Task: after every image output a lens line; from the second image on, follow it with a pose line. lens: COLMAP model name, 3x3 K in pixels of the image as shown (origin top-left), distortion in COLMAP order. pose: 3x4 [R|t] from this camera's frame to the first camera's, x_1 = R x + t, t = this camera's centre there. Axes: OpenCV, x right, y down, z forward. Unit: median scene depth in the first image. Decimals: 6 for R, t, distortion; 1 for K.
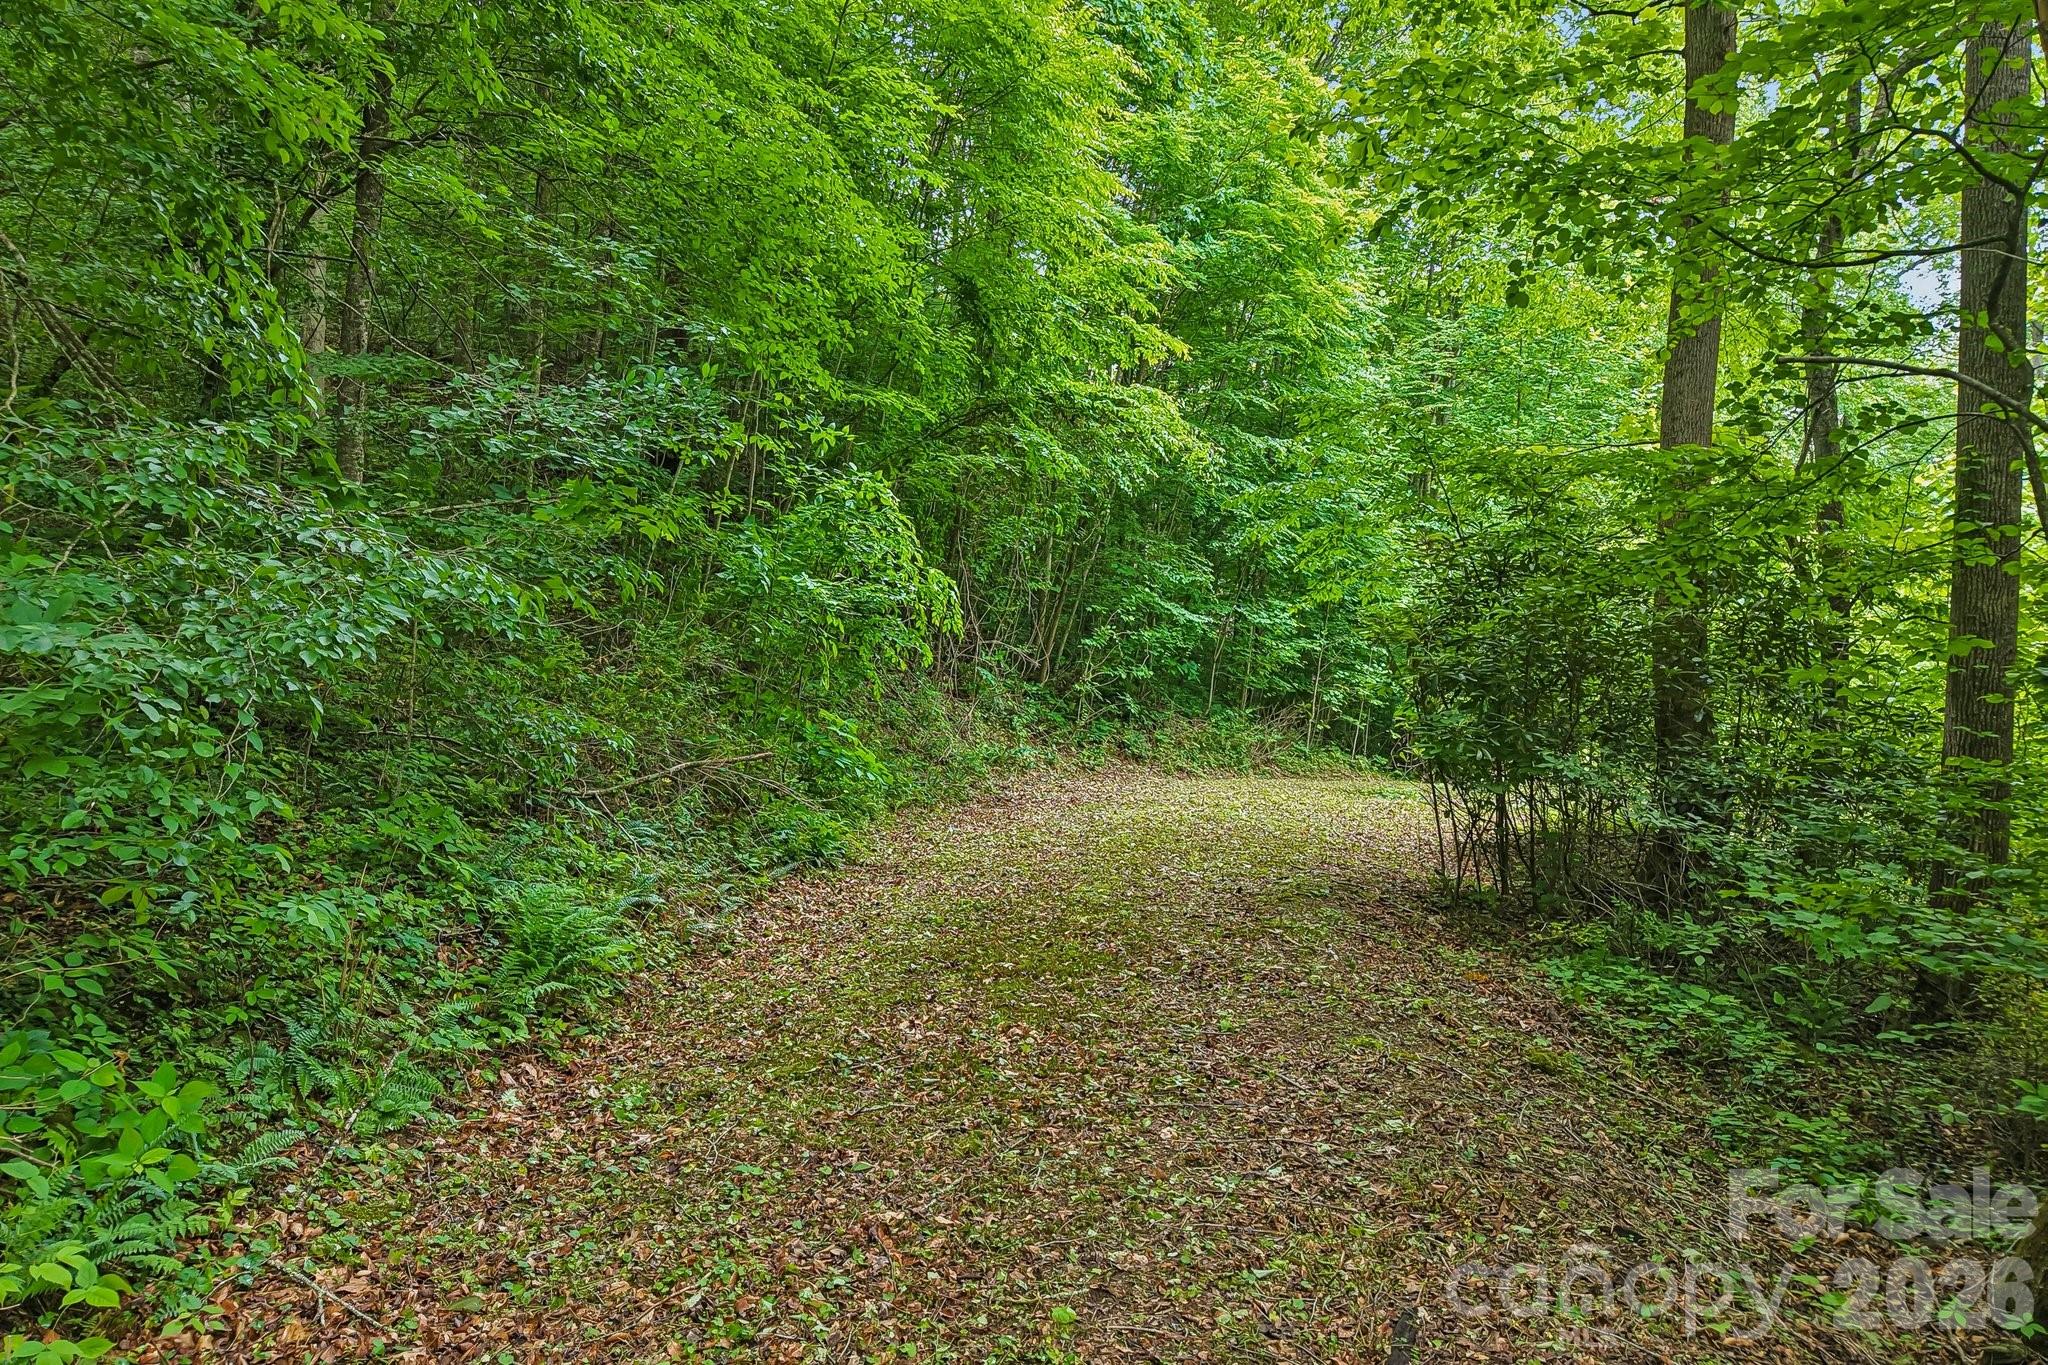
lens RADIAL K [[1352.4, 0, 1023.3], [0, 1352.4, 683.5], [0, 0, 1]] dist [-0.003670, -0.001358]
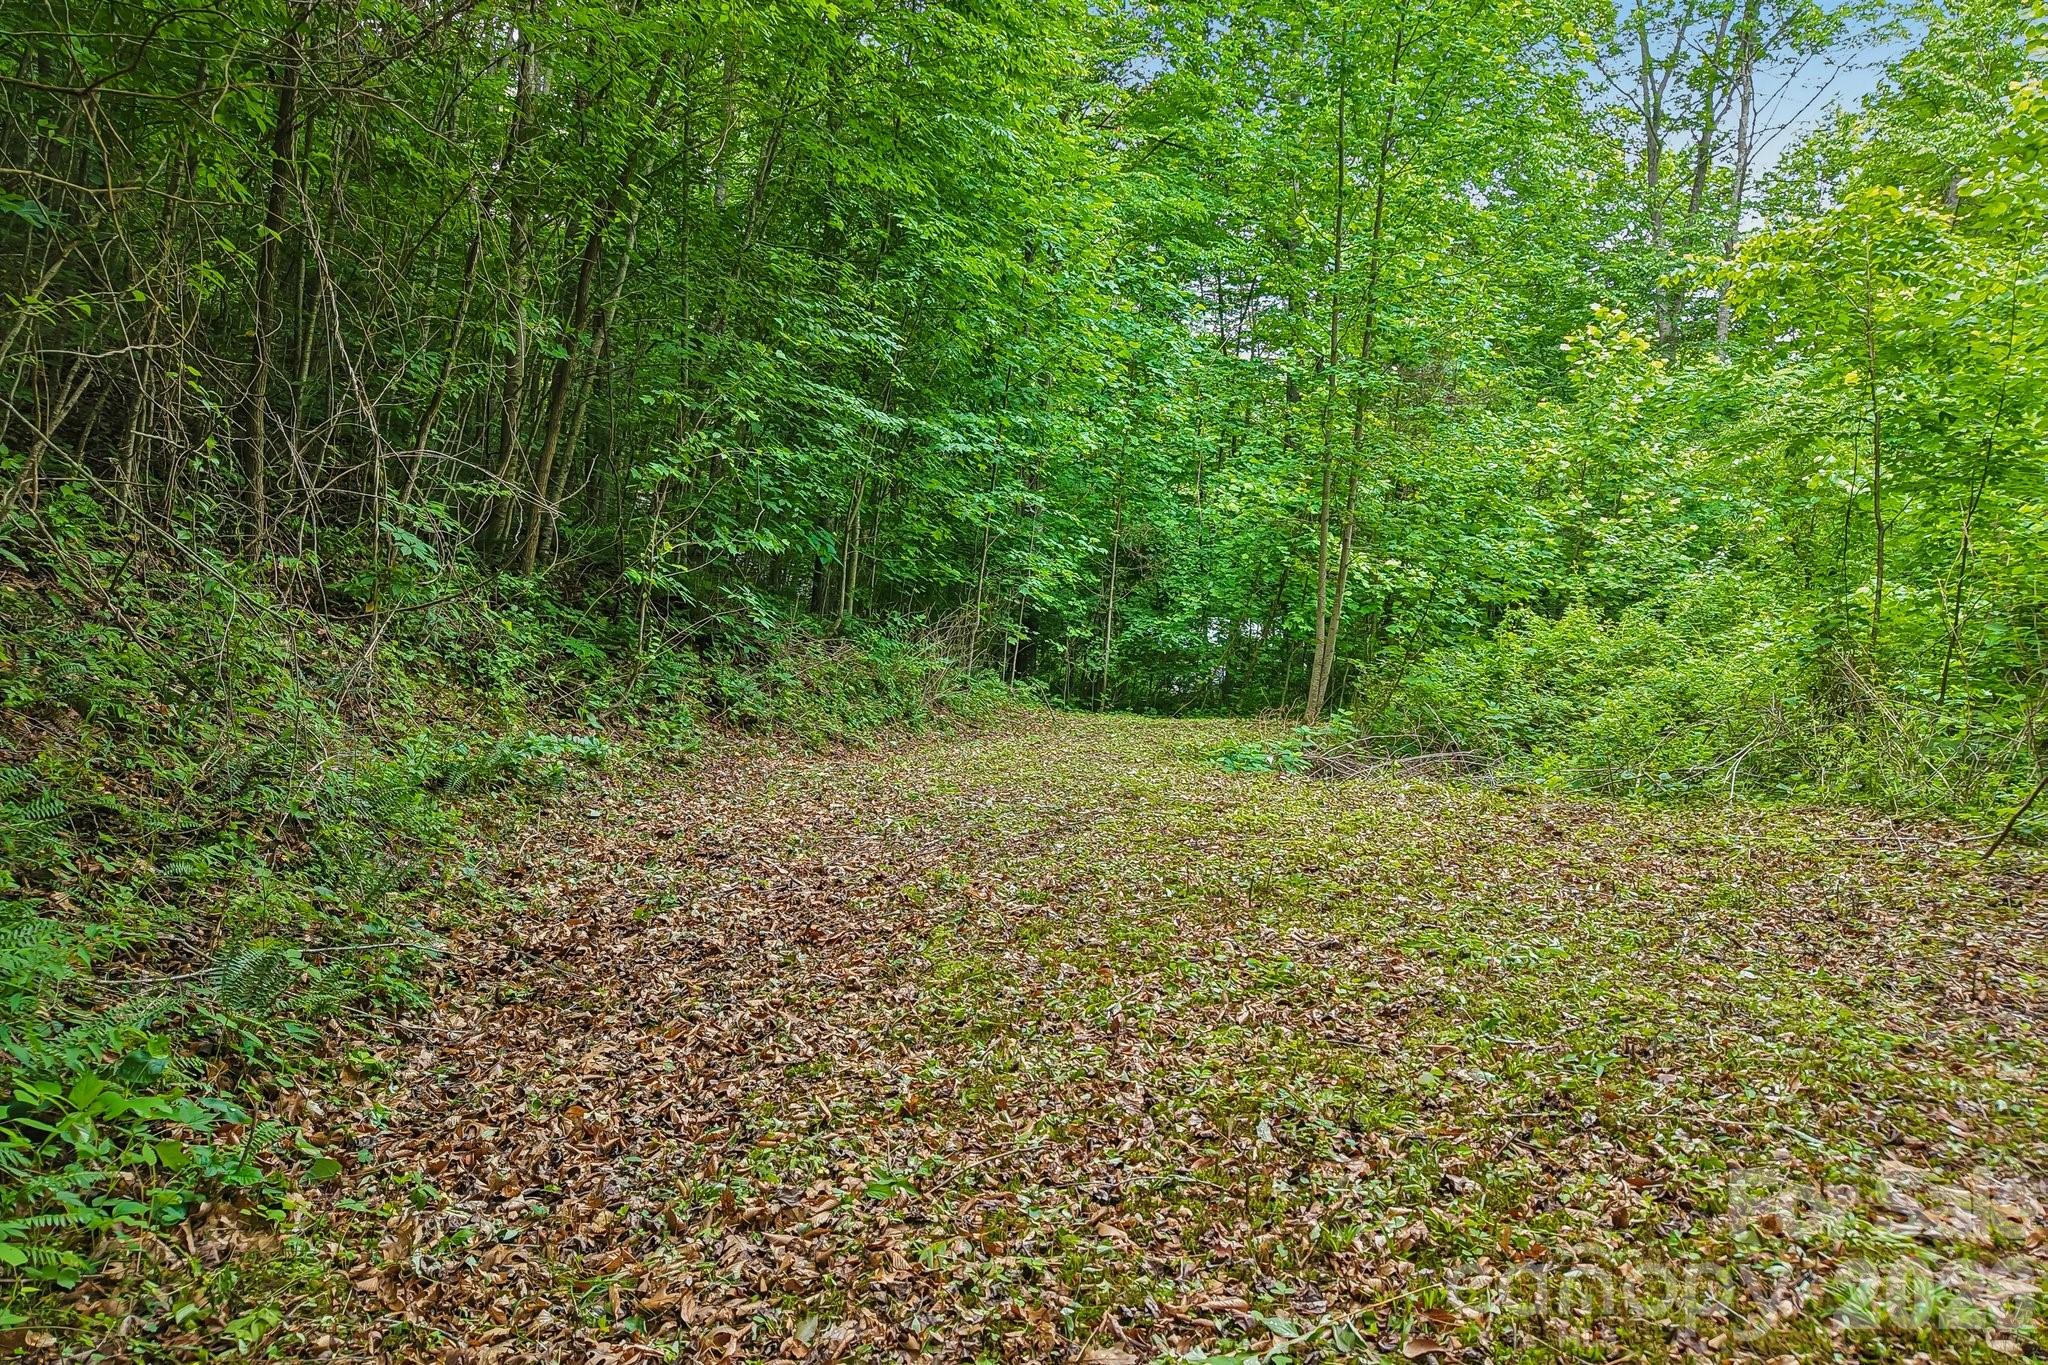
lens RADIAL K [[1352.4, 0, 1029.2], [0, 1352.4, 681.9], [0, 0, 1]] dist [-0.003670, -0.001358]
pose [[0.904076, -0.069176, 0.421735, -0.029733], [0.044375, 0.996674, 0.068354, 0.011882], [-0.425061, -0.043083, 0.904139, 0.542104]]
